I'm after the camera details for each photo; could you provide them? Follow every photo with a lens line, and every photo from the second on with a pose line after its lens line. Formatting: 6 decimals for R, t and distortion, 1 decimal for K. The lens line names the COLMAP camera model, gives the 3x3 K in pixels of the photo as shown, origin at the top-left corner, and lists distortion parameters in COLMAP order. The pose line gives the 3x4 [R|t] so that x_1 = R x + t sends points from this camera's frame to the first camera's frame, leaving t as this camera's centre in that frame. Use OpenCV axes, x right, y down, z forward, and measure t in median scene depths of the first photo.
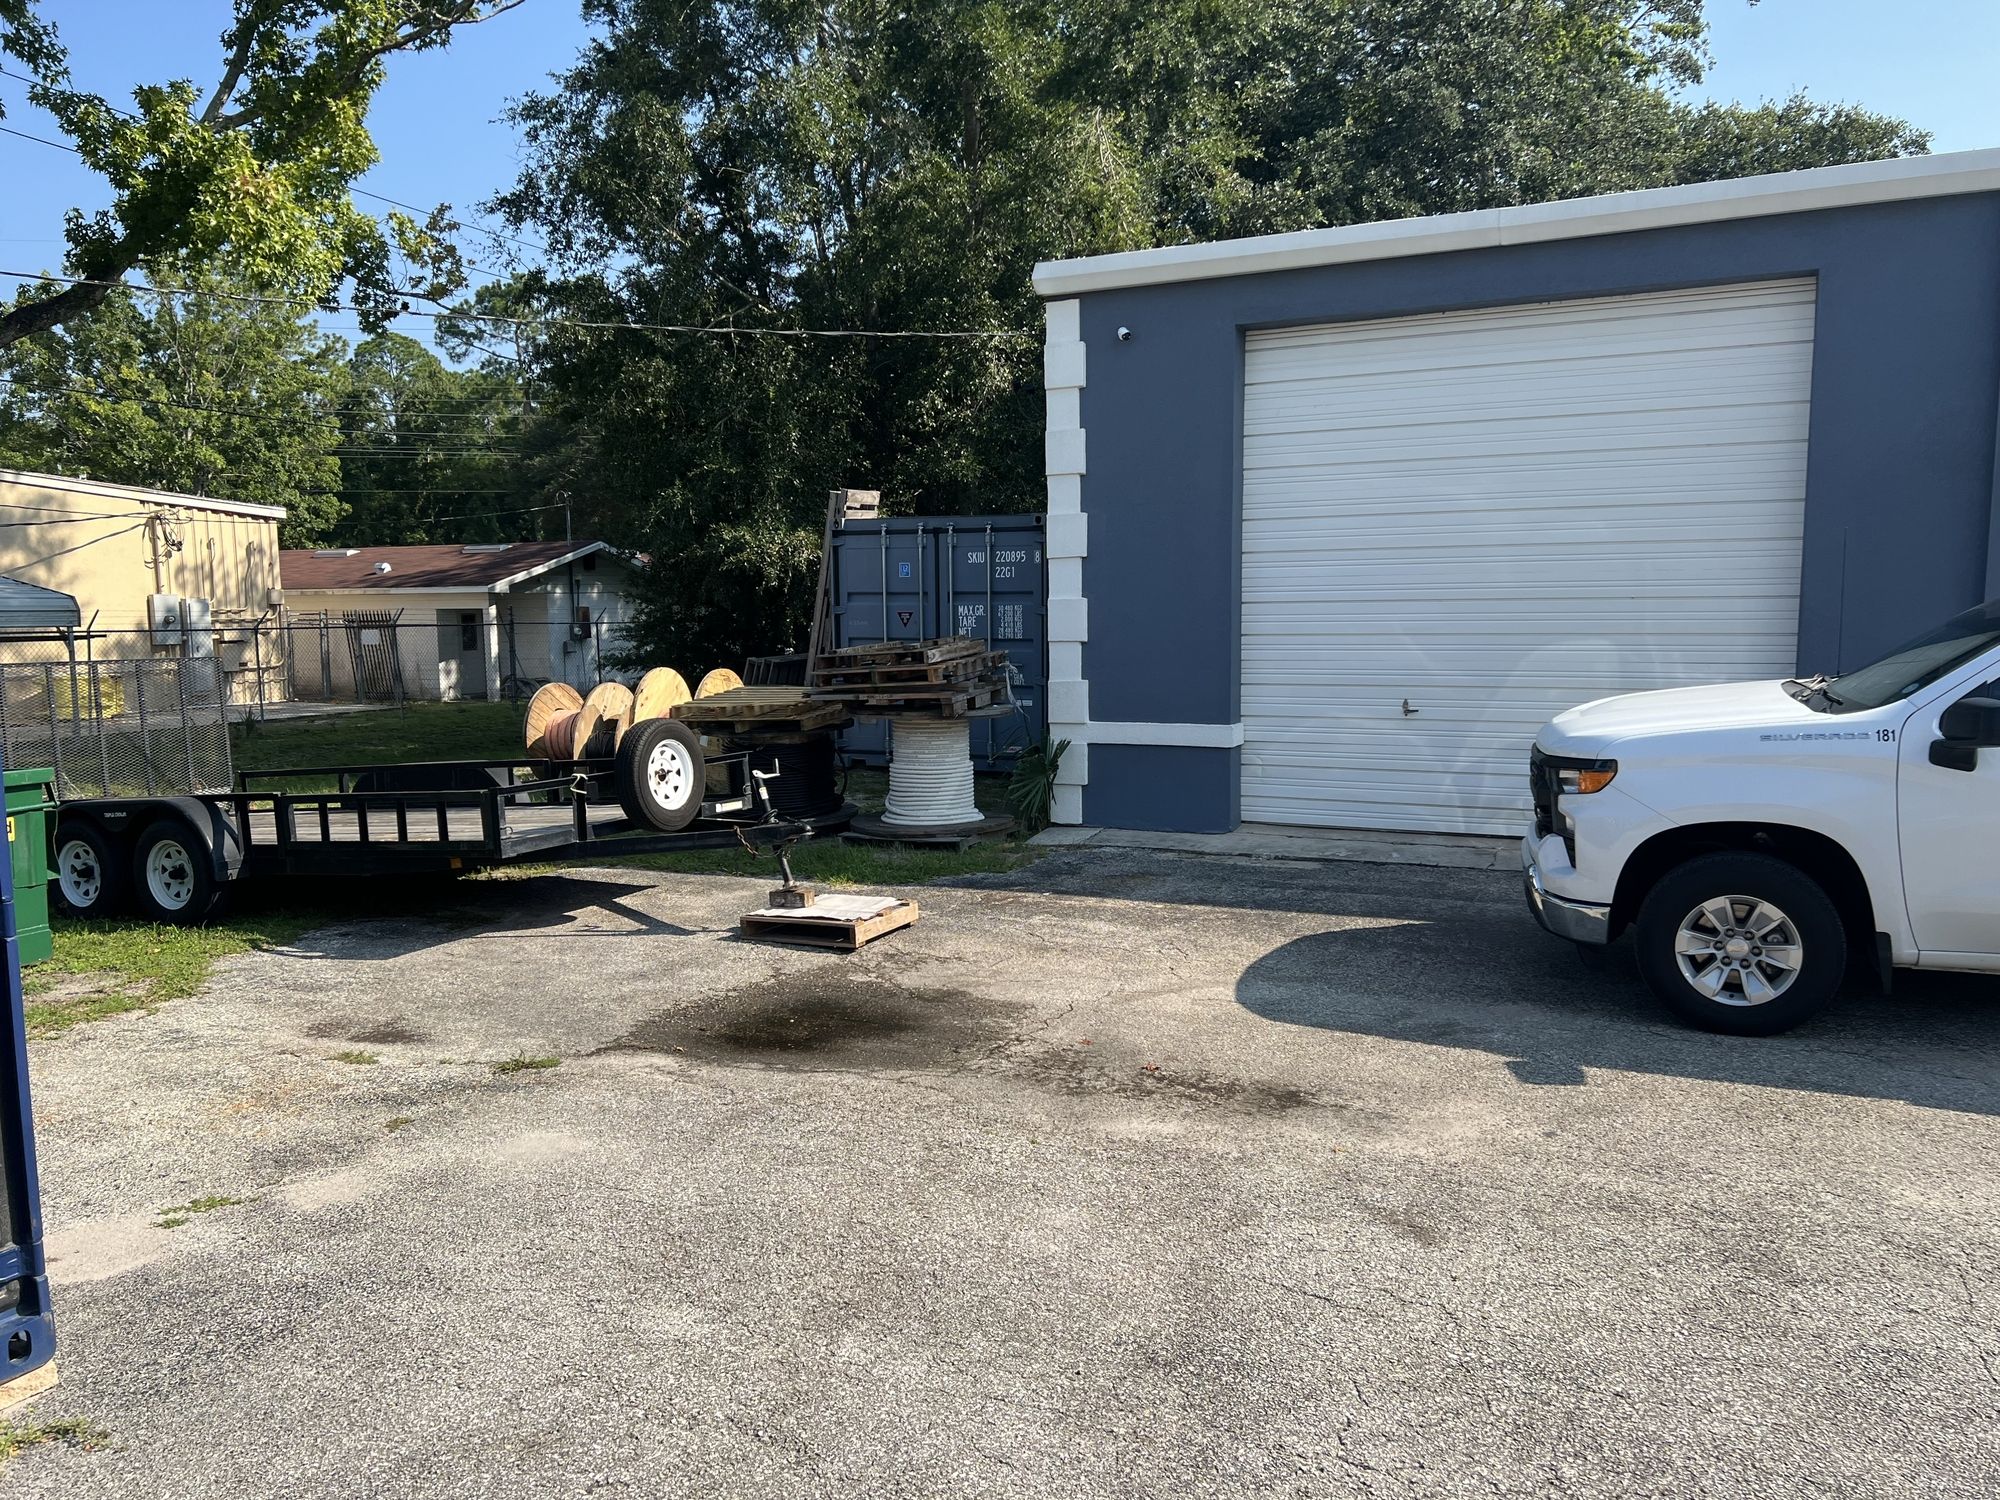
lens RADIAL K [[1503.4, 0, 1002.1], [0, 1503.4, 751.6], [0, 0, 1]] dist [0.076542, -0.003507]
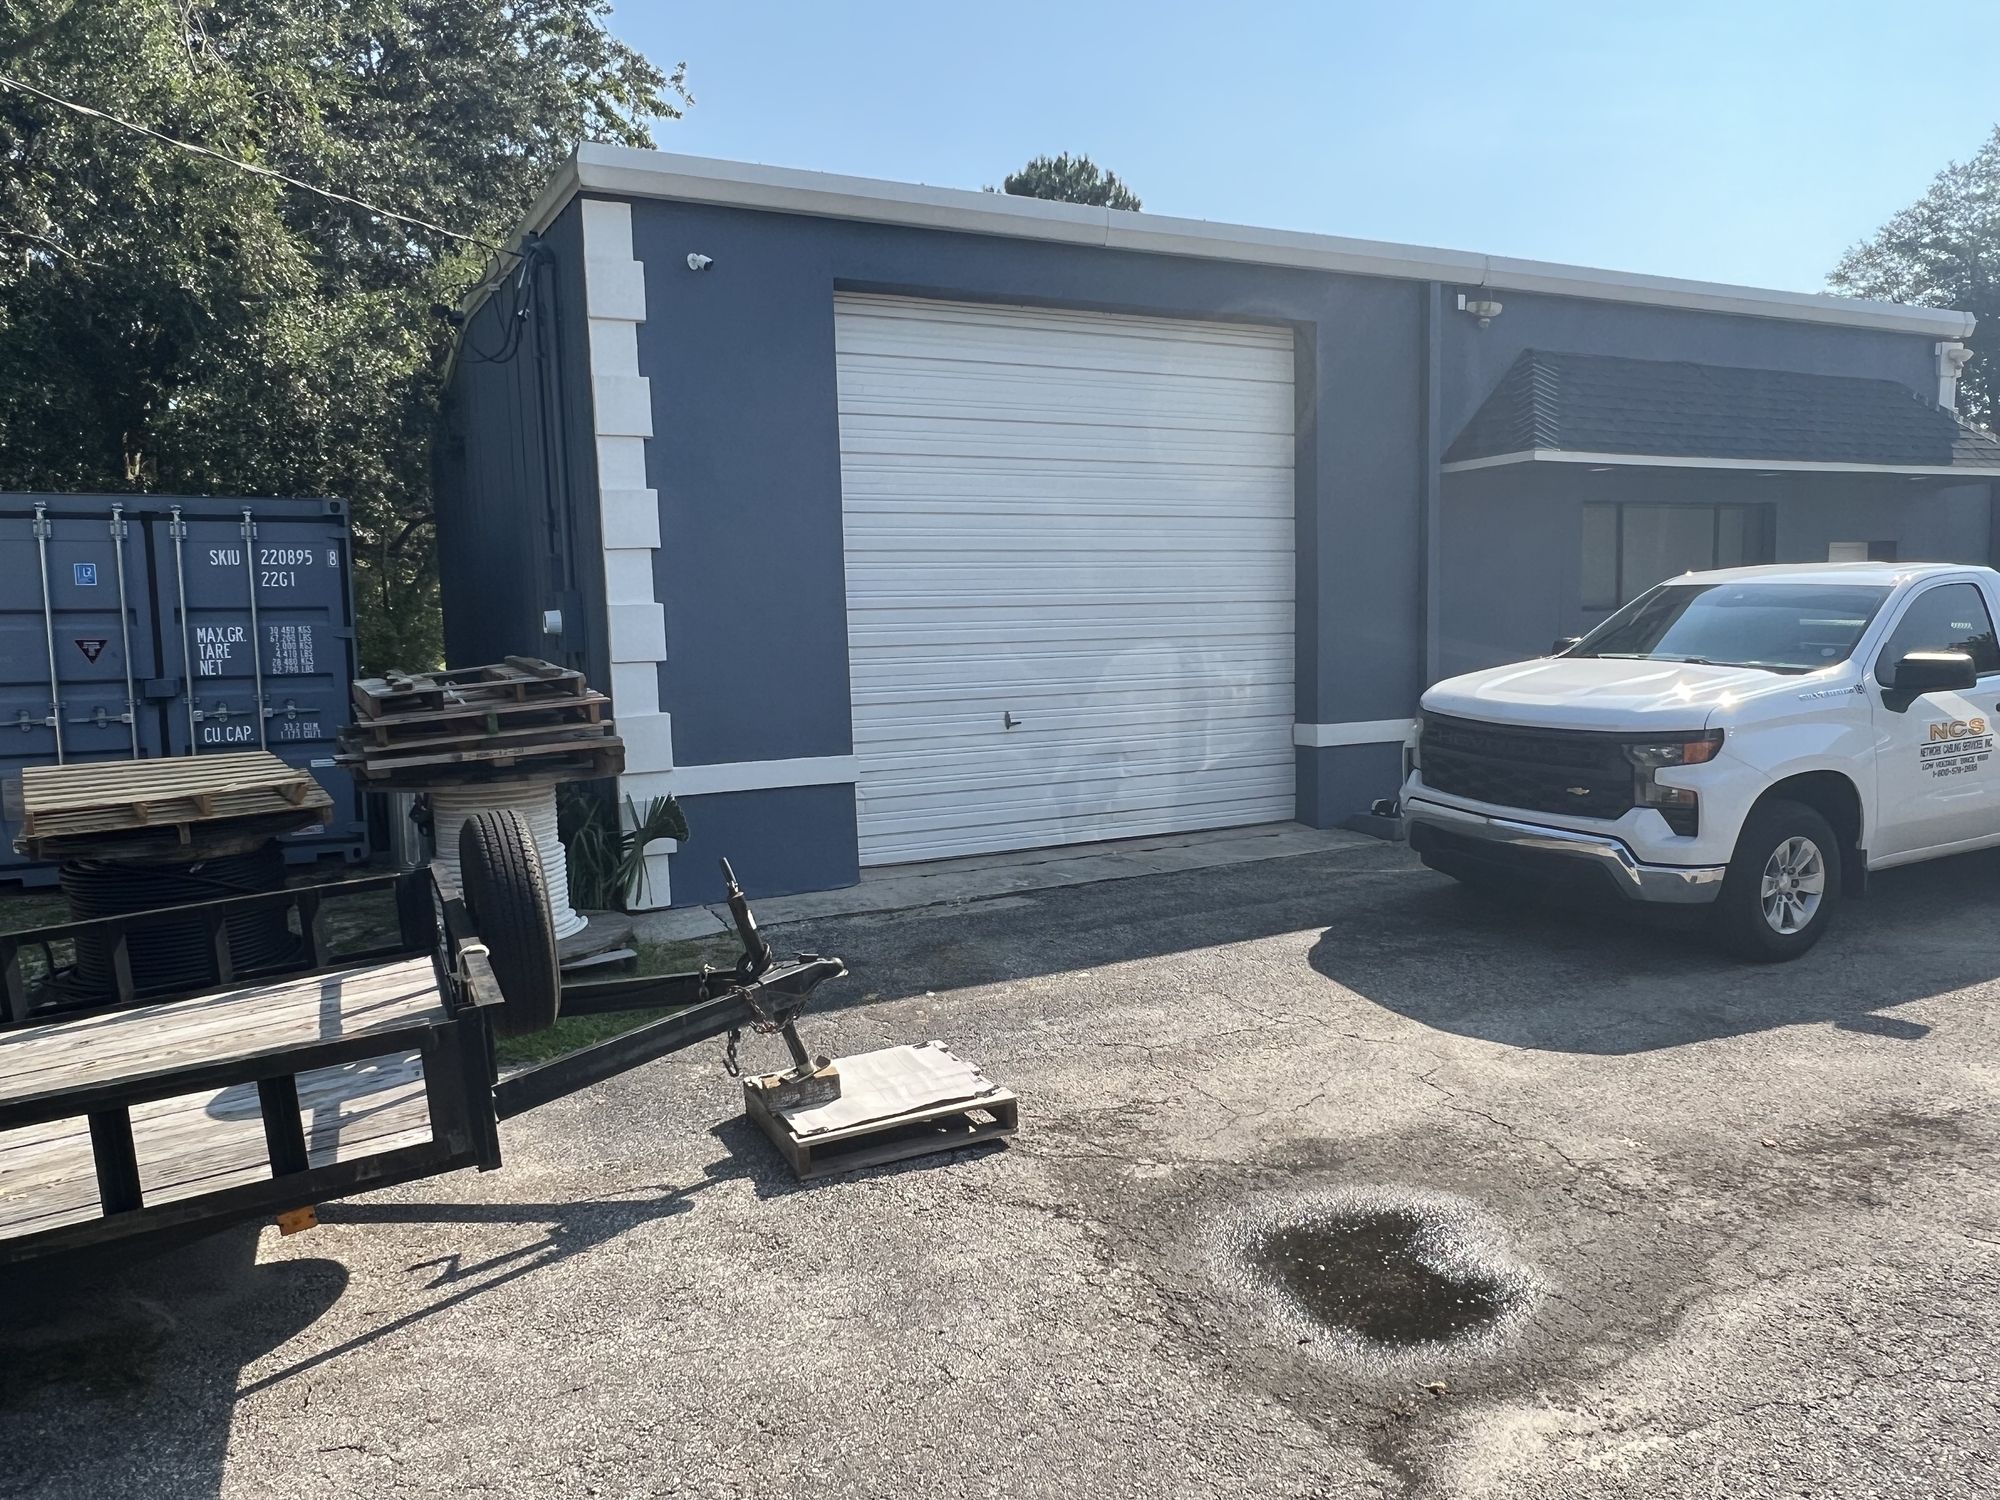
lens RADIAL K [[1356.9, 0, 999.4], [0, 1356.9, 731.6], [0, 0, 1]] dist [0.001099, -0.000630]
pose [[0.618871, -0.067883, 0.782554, -0.419479], [0.097383, 0.995203, 0.009315, -0.032249], [-0.779433, 0.070443, 0.622513, 0.510951]]
